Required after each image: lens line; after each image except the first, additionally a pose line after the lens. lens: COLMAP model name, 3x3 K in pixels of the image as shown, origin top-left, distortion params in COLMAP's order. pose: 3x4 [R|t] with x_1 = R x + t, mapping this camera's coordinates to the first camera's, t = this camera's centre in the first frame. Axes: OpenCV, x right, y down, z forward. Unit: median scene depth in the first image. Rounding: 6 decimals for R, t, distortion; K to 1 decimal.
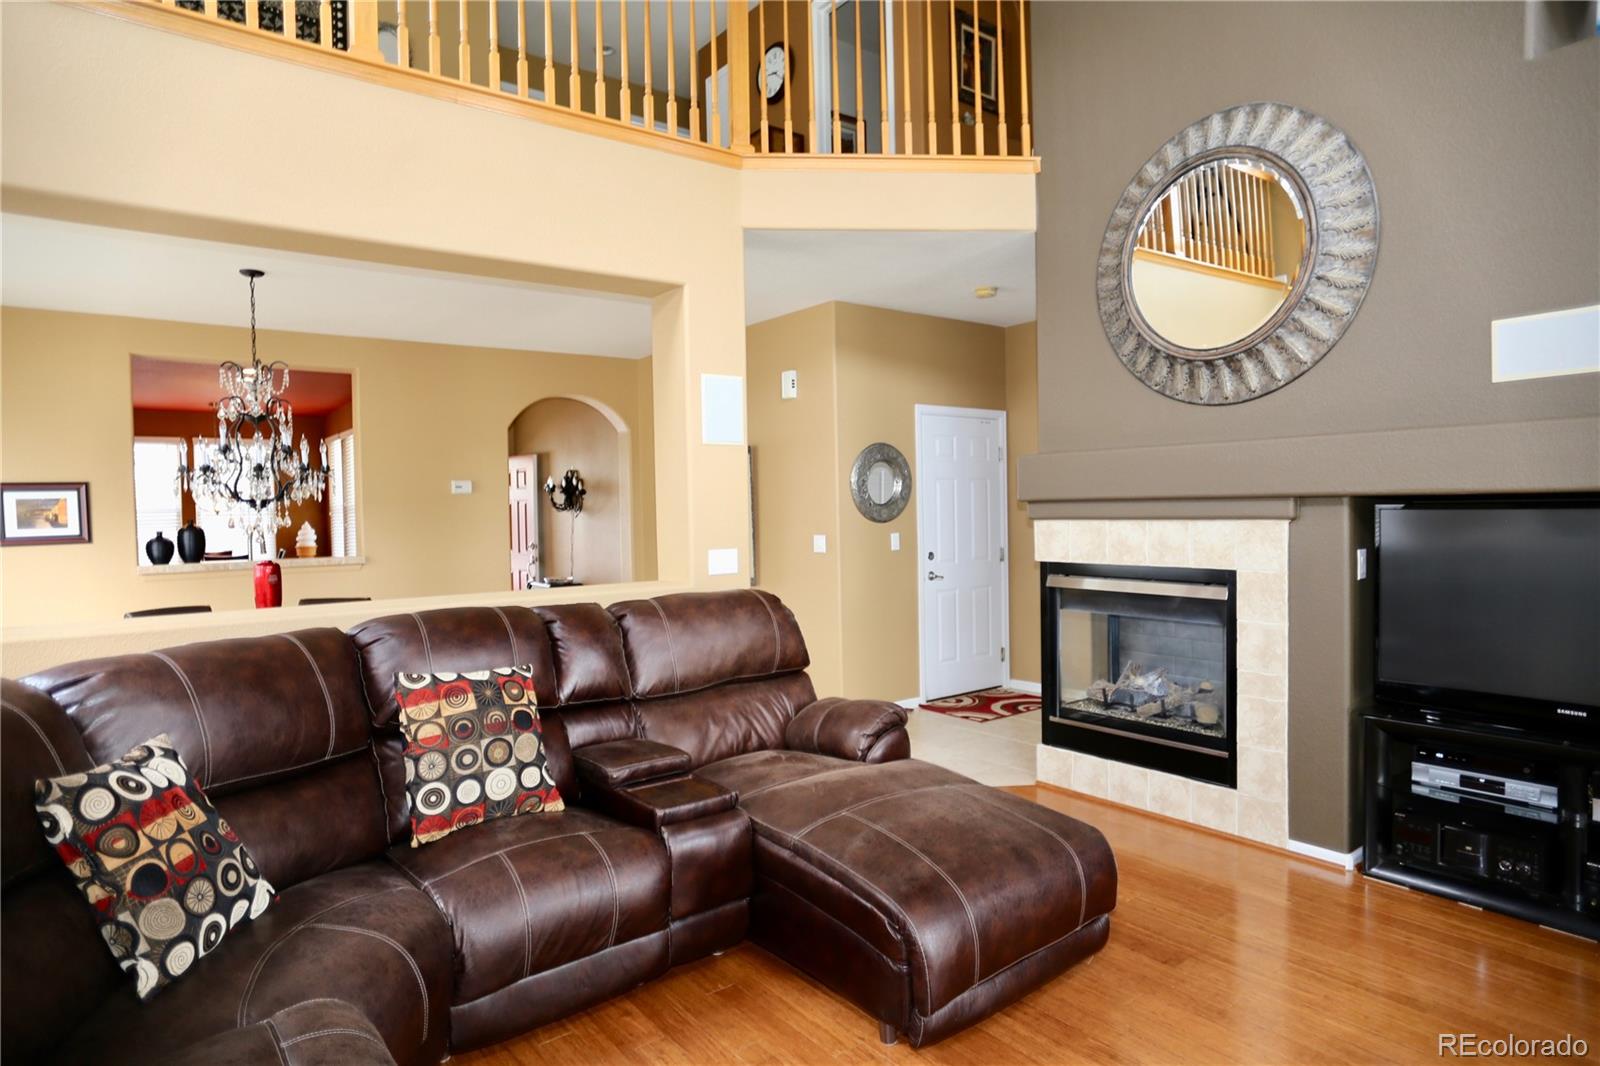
lens RADIAL K [[916.4, 0, 805.0], [0, 916.4, 523.1], [0, 0, 1]] dist [-0.064783, 0.046308]
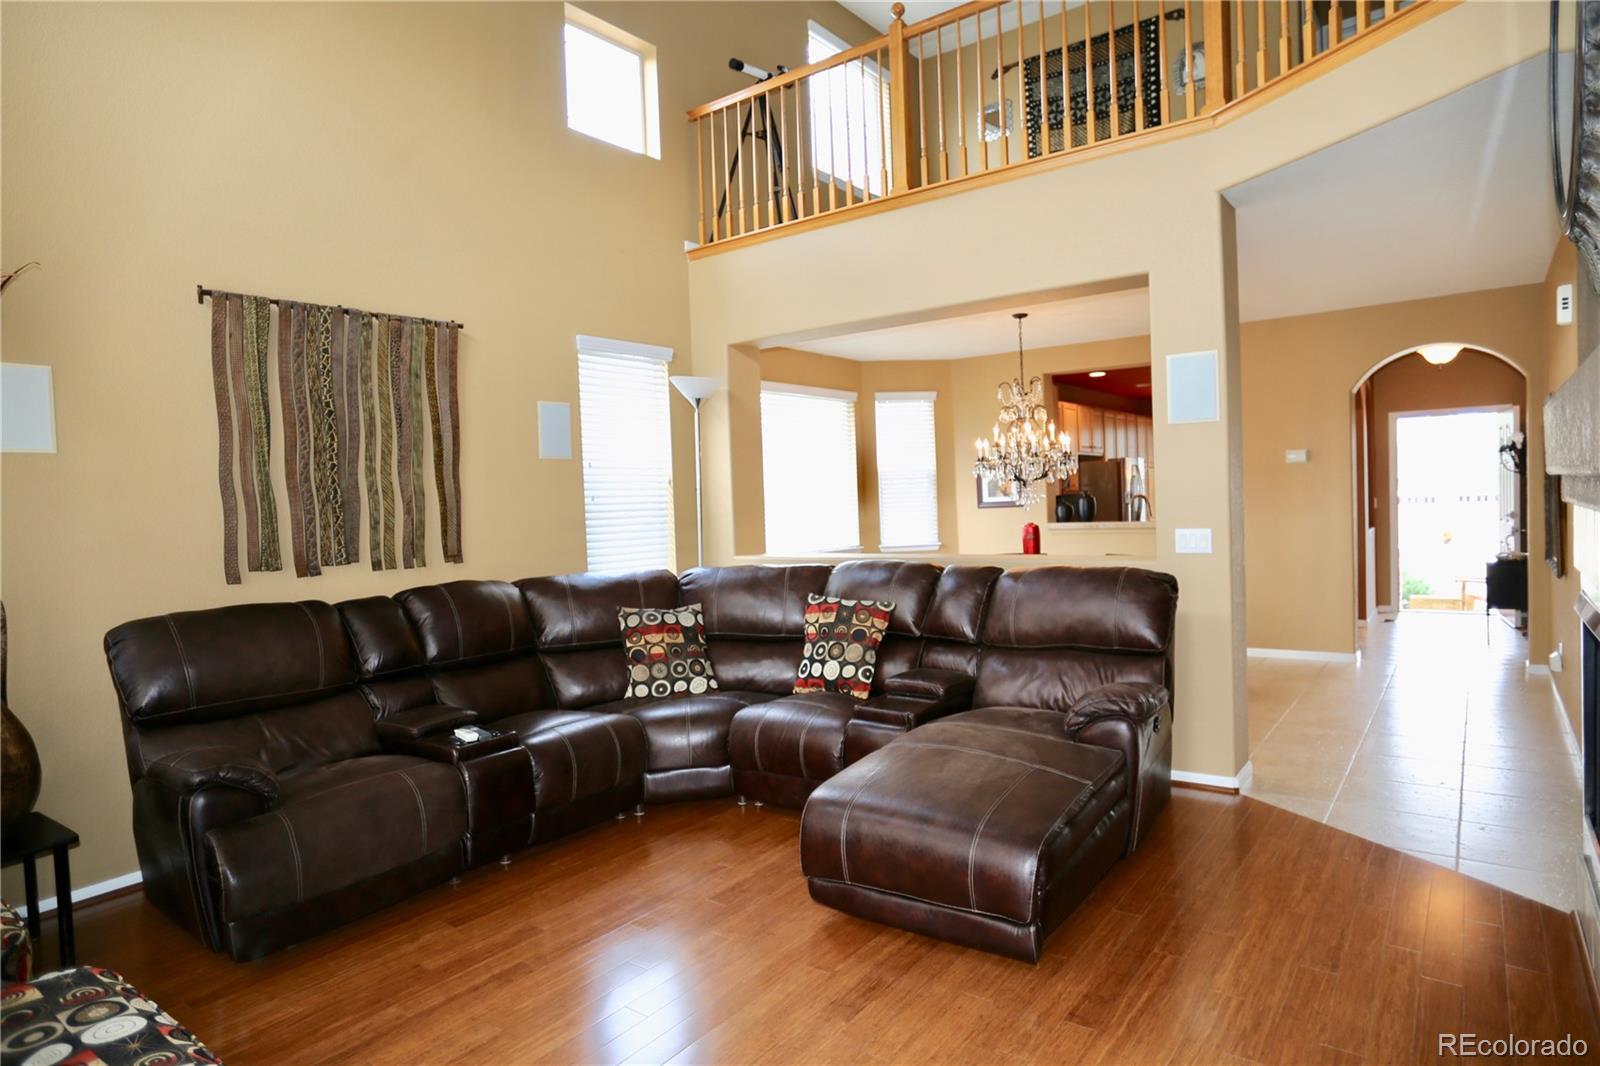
lens RADIAL K [[916.4, 0, 805.0], [0, 916.4, 523.1], [0, 0, 1]] dist [-0.064783, 0.046308]
pose [[0.267434, 0.035854, -0.962909, 0.767178], [0.013811, 0.999062, 0.041036, -0.024603], [0.963477, -0.024274, 0.266688, 0.339893]]
